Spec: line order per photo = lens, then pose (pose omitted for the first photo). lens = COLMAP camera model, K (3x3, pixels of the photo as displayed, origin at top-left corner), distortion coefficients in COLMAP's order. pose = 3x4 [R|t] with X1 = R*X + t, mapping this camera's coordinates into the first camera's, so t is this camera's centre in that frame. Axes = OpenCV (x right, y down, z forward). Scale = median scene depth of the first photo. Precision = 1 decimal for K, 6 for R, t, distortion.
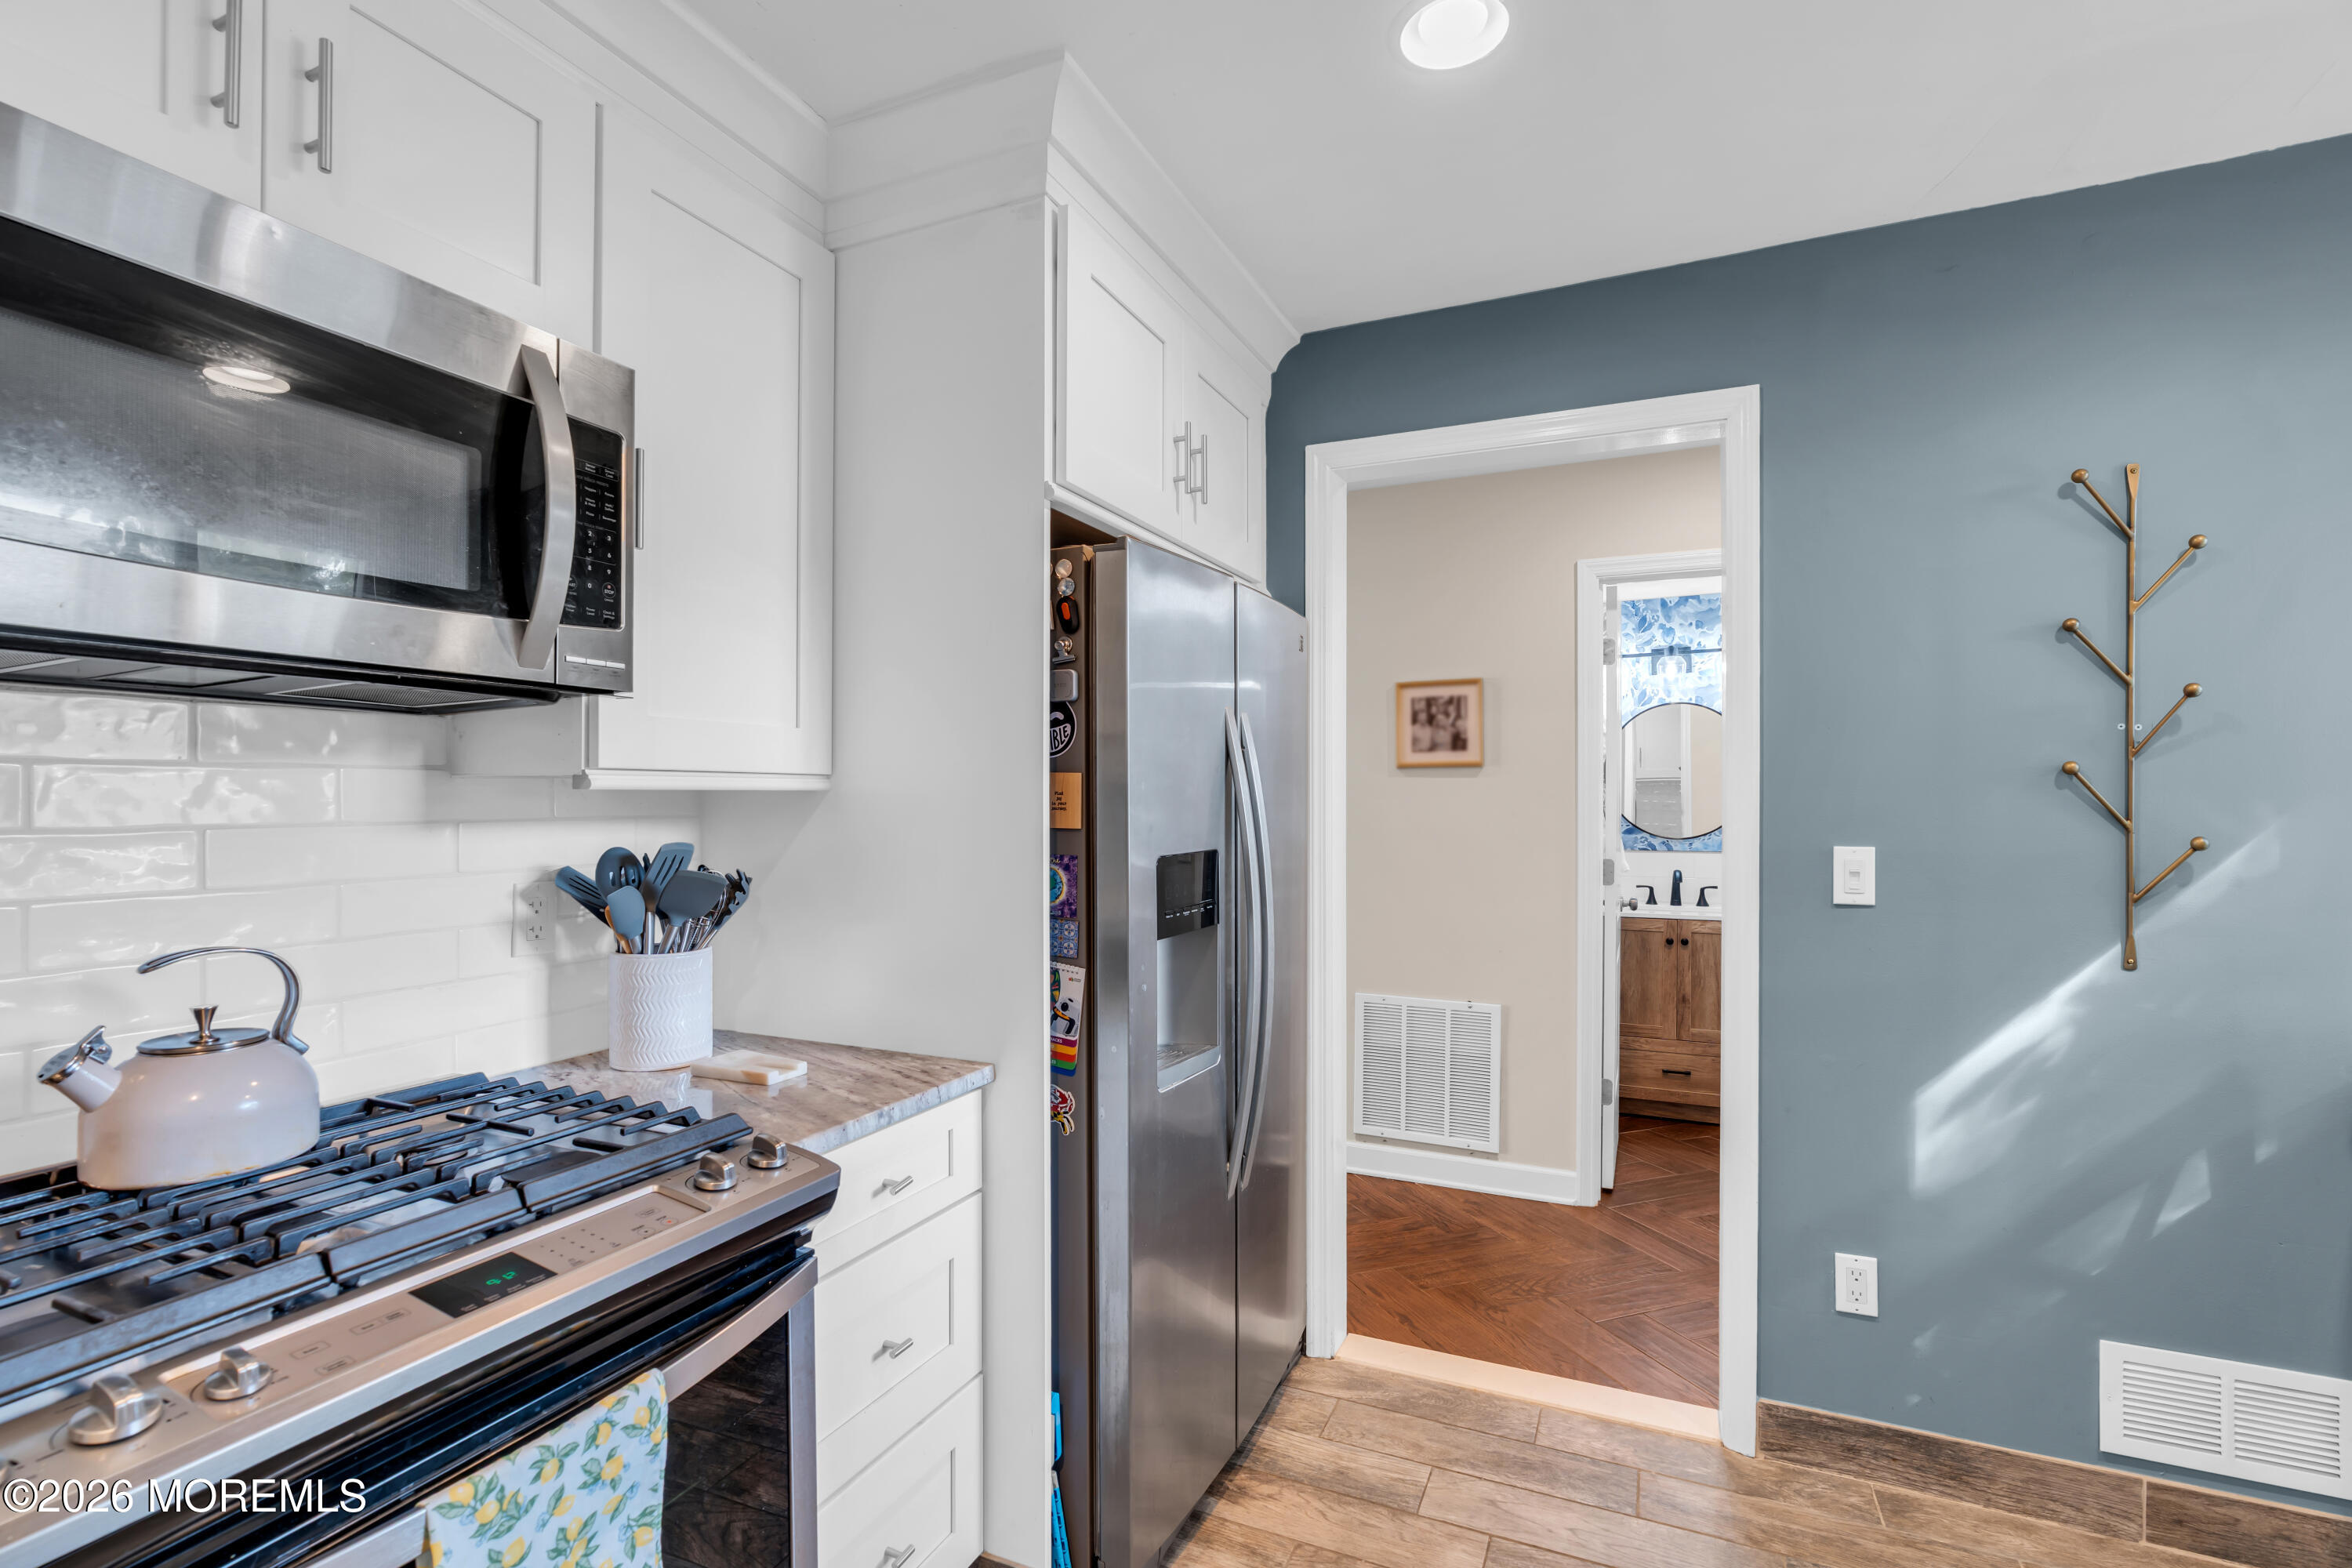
lens RADIAL K [[1070.5, 0, 1180.6], [0, 1070.5, 794.8], [0, 0, 1]] dist [-0.015267, 0.005234]
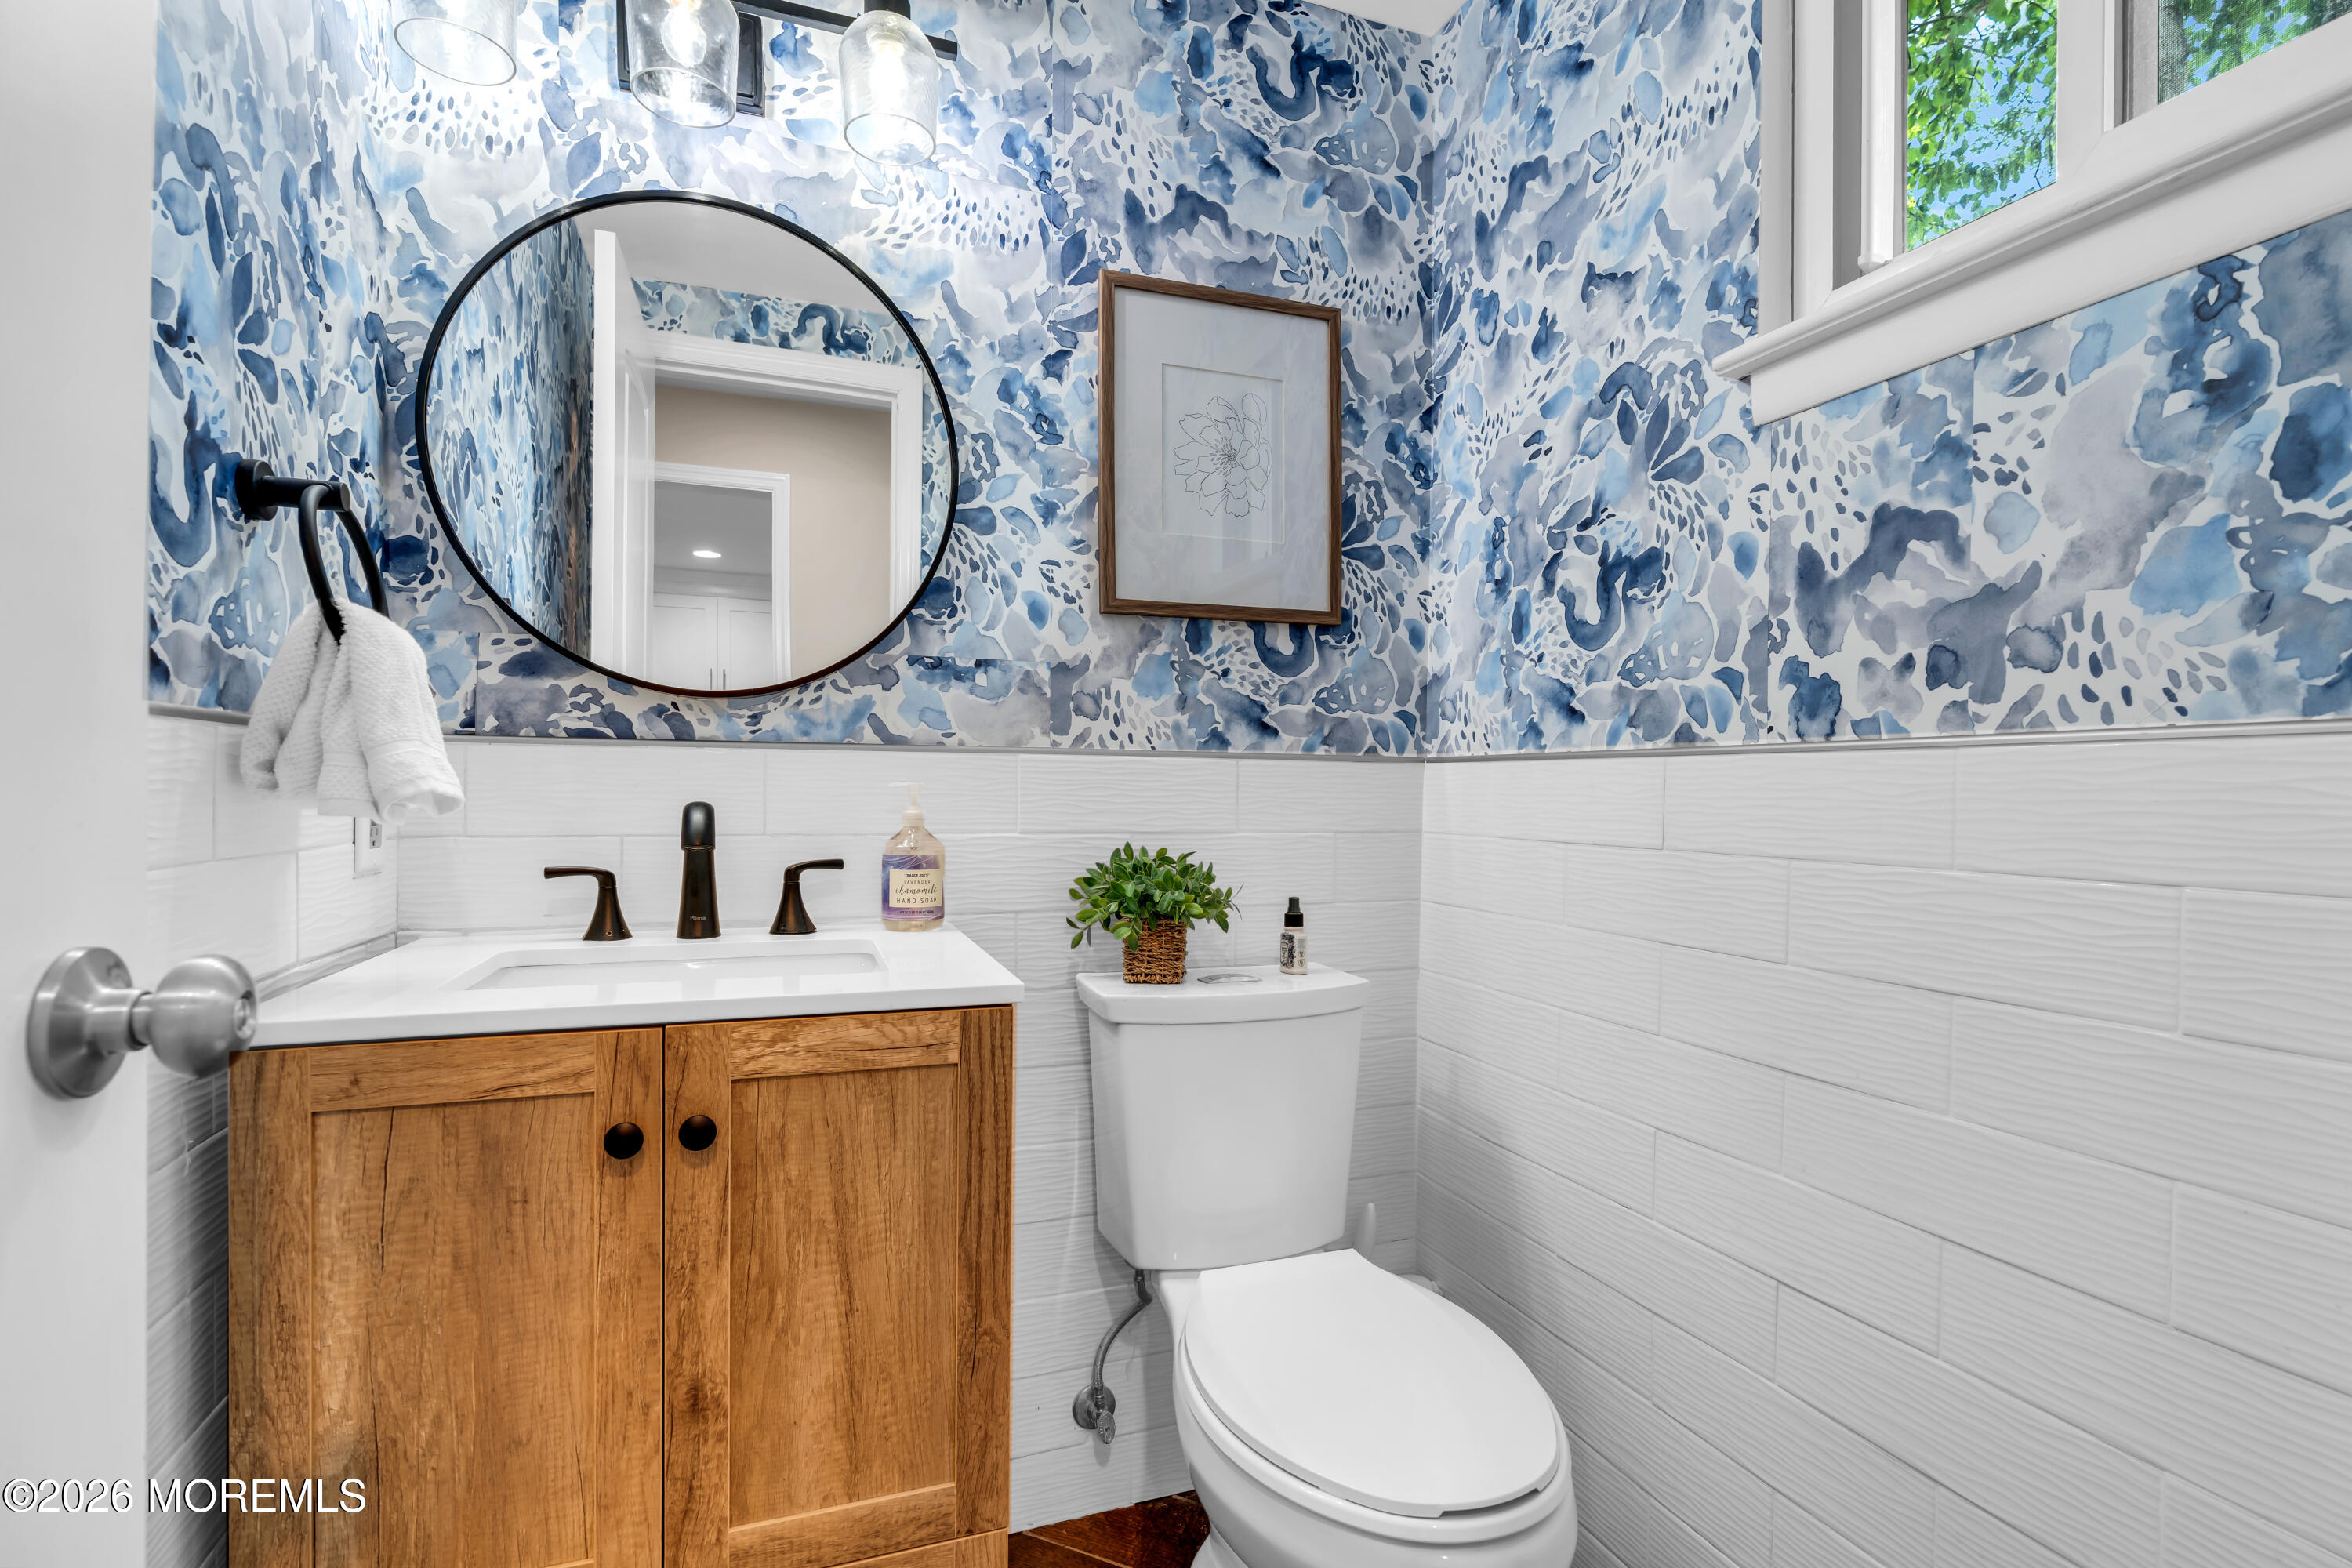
lens RADIAL K [[1053.9, 0, 1167.1], [0, 1053.9, 784.2], [0, 0, 1]] dist [-0.013021, 0.001158]
pose [[0.711593, 0.010685, 0.702510, 0.752790], [-0.009605, 0.999939, -0.005479, 0.135845], [-0.702526, -0.002848, 0.711653, 1.515597]]
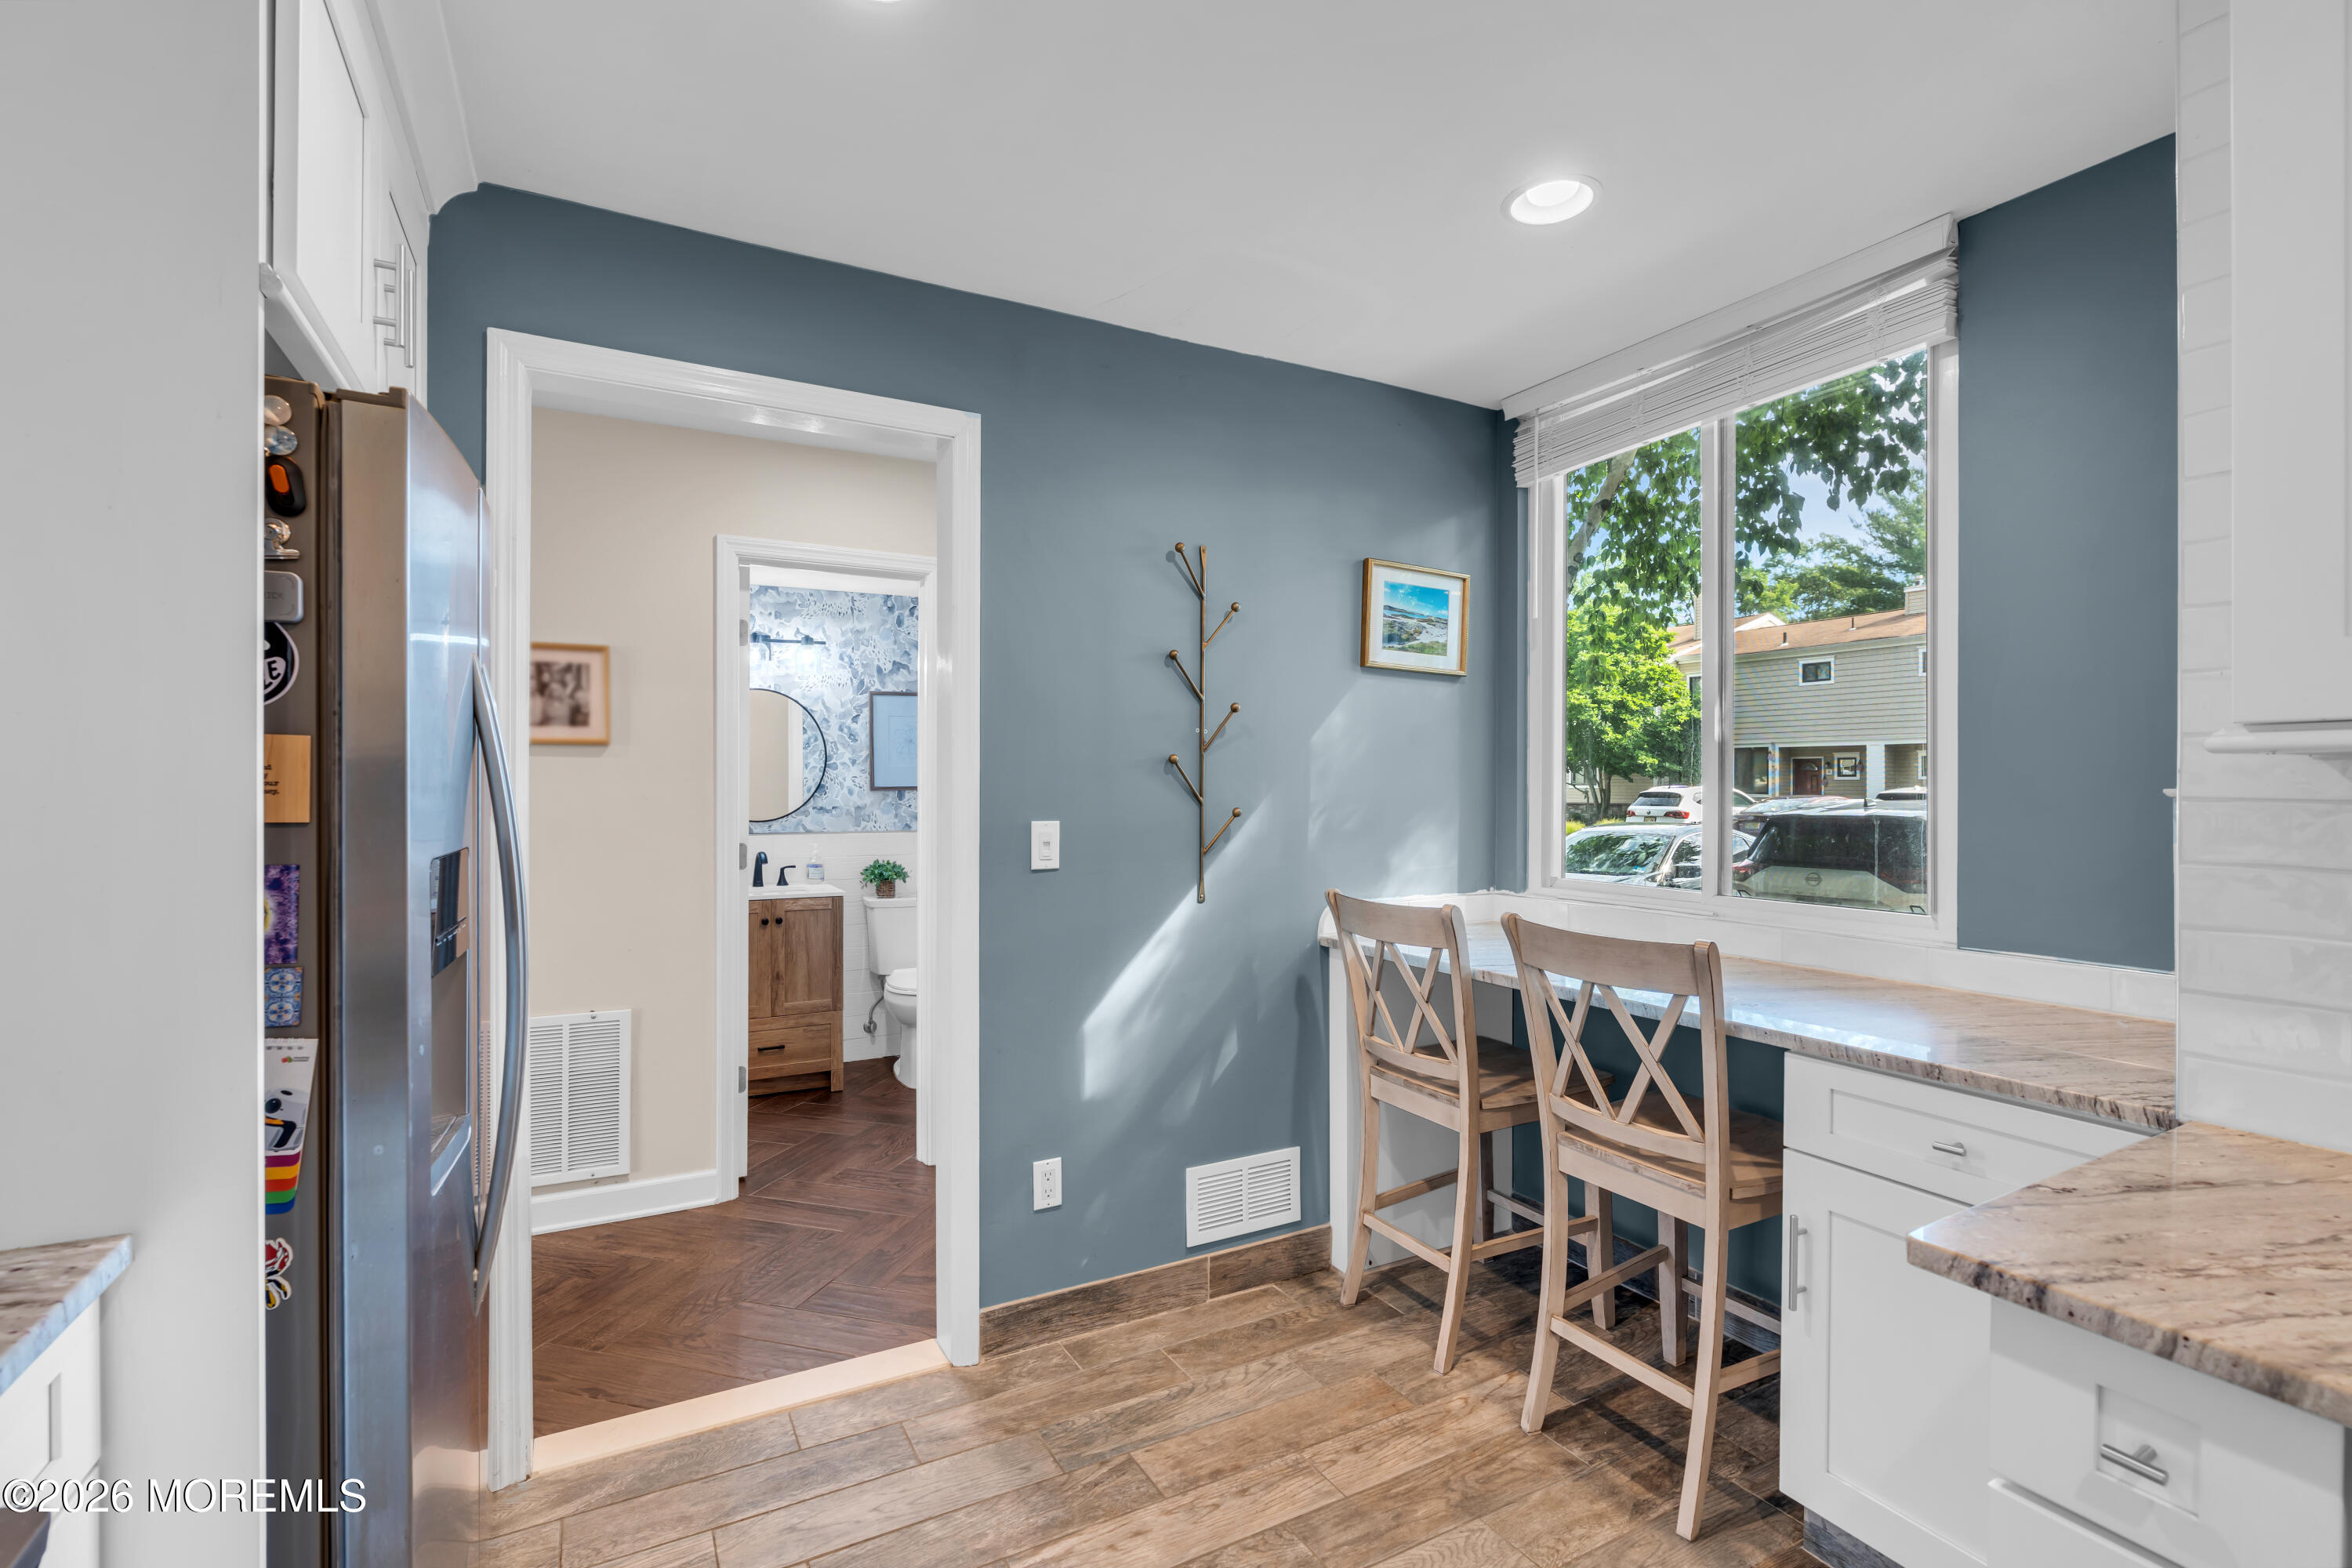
lens RADIAL K [[1053.9, 0, 1167.1], [0, 1053.9, 784.2], [0, 0, 1]] dist [-0.013021, 0.001158]
pose [[0.599732, 0.000569, 0.800200, -0.226151], [-0.003435, 0.999992, 0.001863, 0.004405], [-0.800193, -0.003866, 0.599730, 0.167301]]
